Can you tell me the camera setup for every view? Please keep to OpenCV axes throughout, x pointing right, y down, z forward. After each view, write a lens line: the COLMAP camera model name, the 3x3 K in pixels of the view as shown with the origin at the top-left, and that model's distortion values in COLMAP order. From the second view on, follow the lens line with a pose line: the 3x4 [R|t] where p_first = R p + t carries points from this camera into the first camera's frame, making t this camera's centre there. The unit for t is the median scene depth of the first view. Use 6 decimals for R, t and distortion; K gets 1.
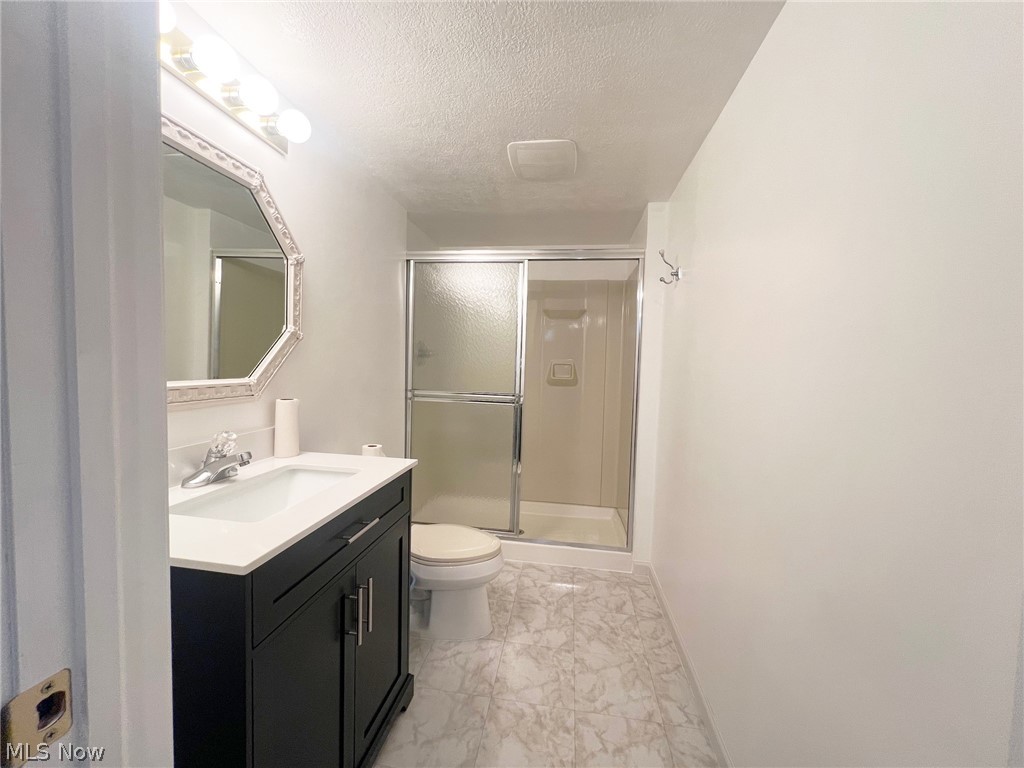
lens RADIAL K [[406.0, 0, 512.5], [0, 406.0, 385.0], [0, 0, 1]] dist [0.000792, -0.000224]
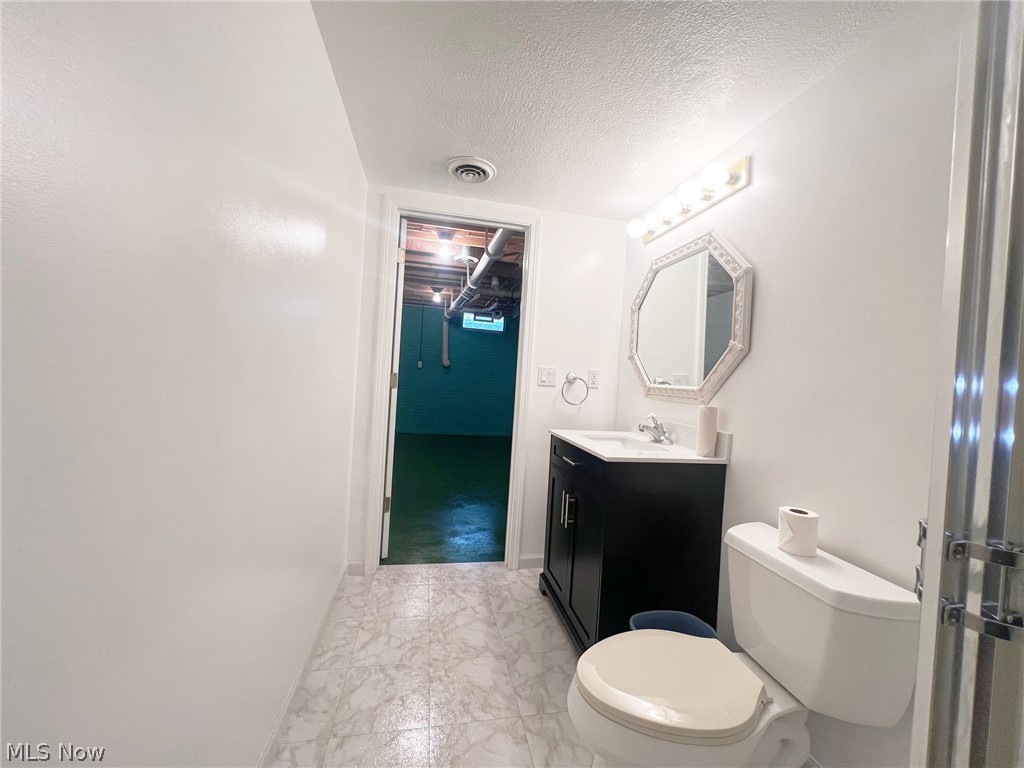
lens RADIAL K [[406.0, 0, 511.3], [0, 406.0, 381.0], [0, 0, 1]] dist [0.000792, -0.000224]
pose [[-0.936328, -0.083032, -0.341167, 0.366280], [-0.106078, 0.993129, 0.049426, -0.032937], [0.334719, 0.082470, -0.938702, 1.904116]]
